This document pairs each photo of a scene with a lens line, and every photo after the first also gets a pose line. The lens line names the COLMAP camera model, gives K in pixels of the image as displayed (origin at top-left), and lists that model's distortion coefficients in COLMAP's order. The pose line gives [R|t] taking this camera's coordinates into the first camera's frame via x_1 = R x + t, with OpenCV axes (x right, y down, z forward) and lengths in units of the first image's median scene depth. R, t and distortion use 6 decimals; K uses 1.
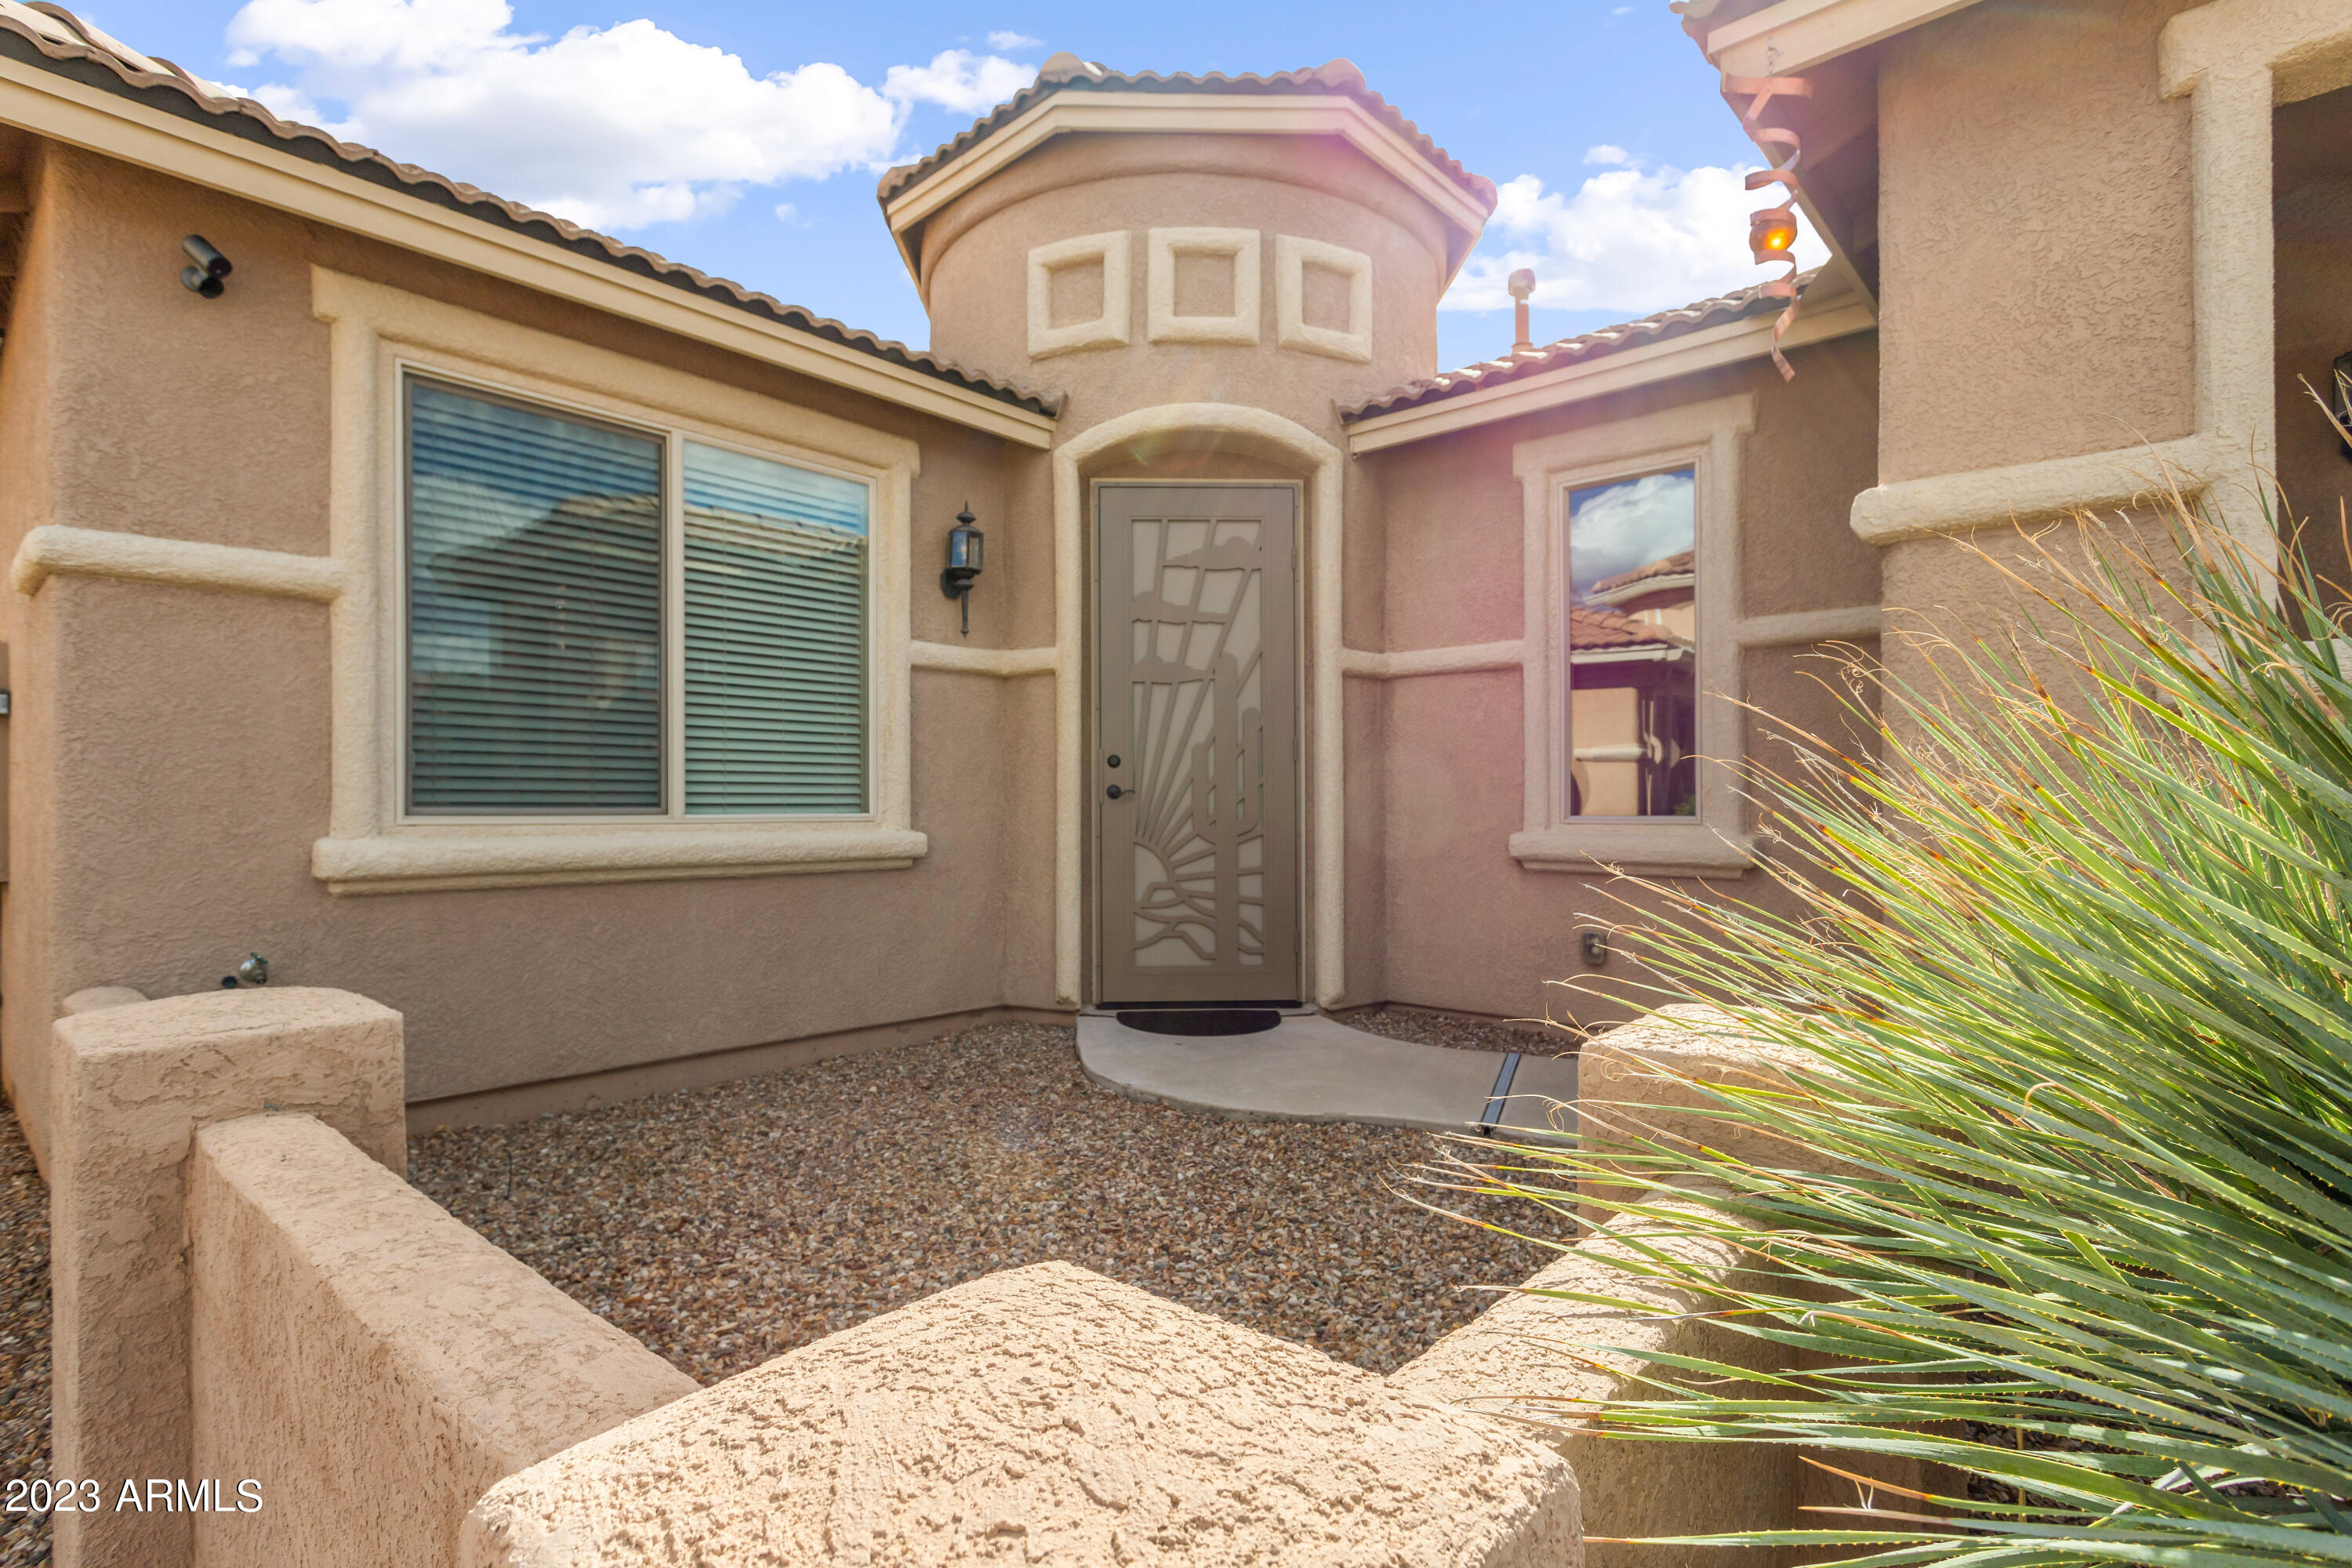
lens RADIAL K [[1151.5, 0, 1157.2], [0, 1151.5, 795.0], [0, 0, 1]] dist [0.002127, 0.002288]
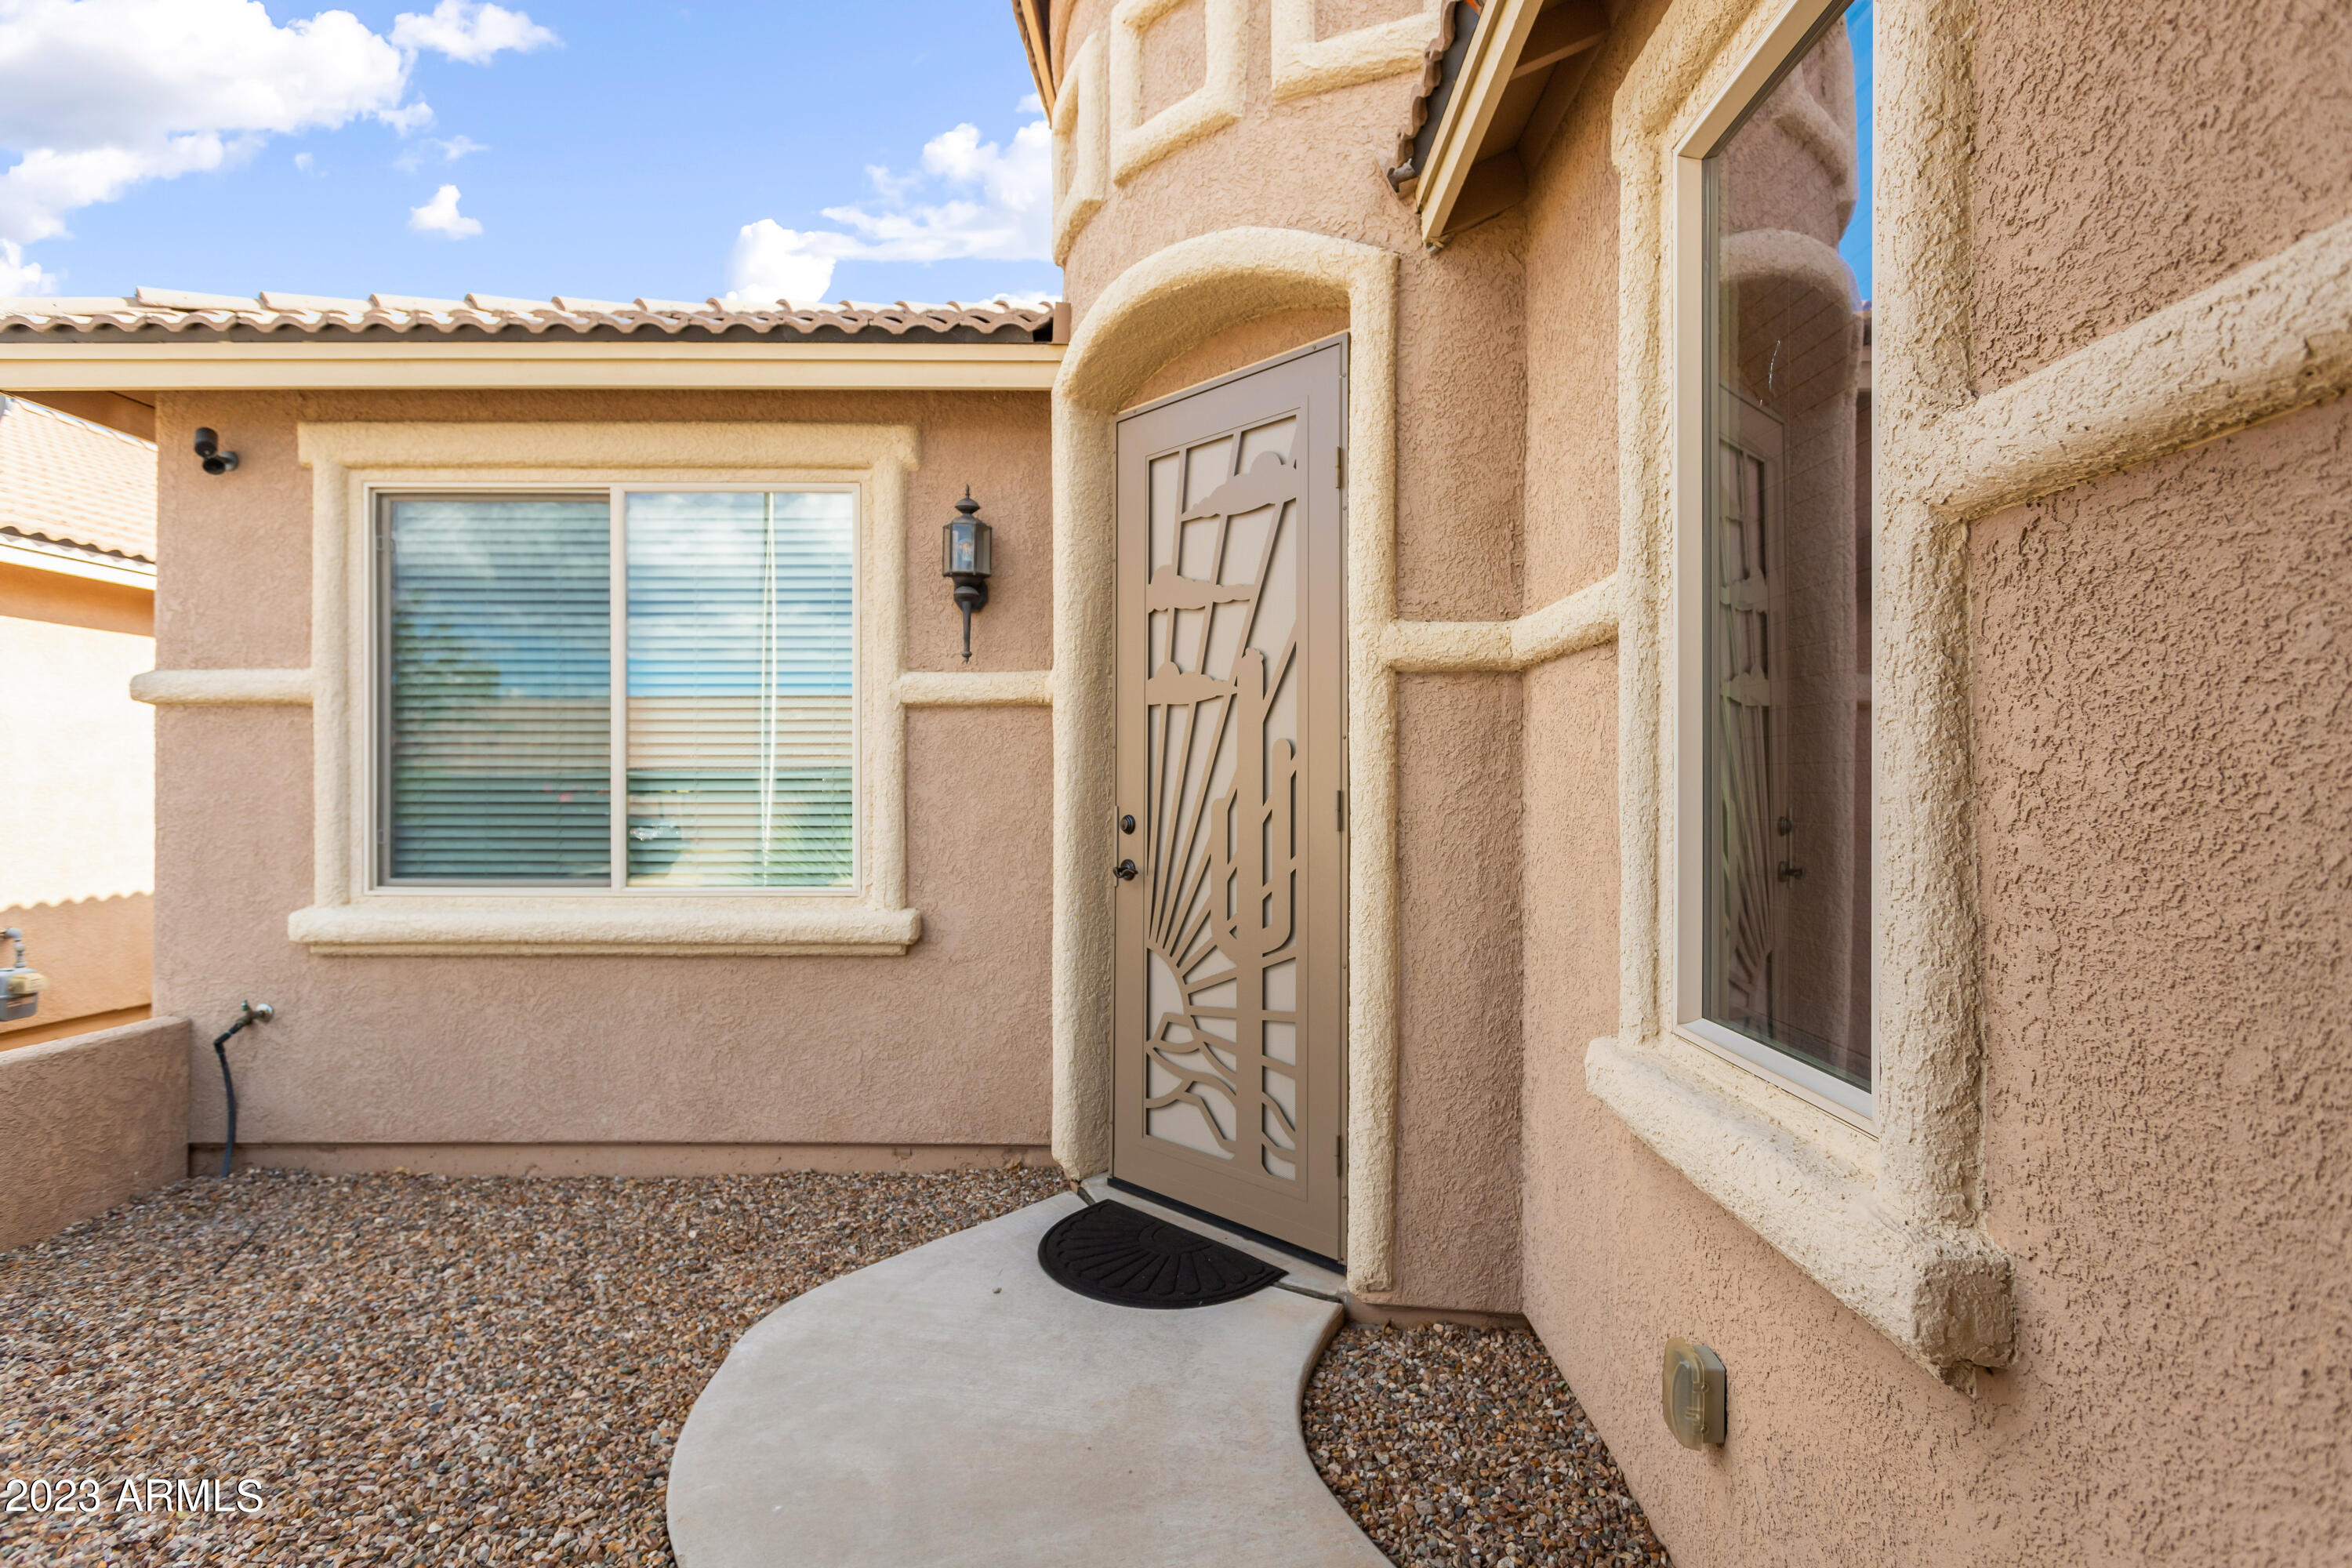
lens RADIAL K [[1151.5, 0, 1165.3], [0, 1151.5, 785.5], [0, 0, 1]] dist [0.002127, 0.002288]
pose [[0.662604, 0.000141, -0.748970, 0.498954], [0.007713, 0.999946, 0.007012, -0.058590], [0.748930, -0.010423, 0.662567, 0.586768]]
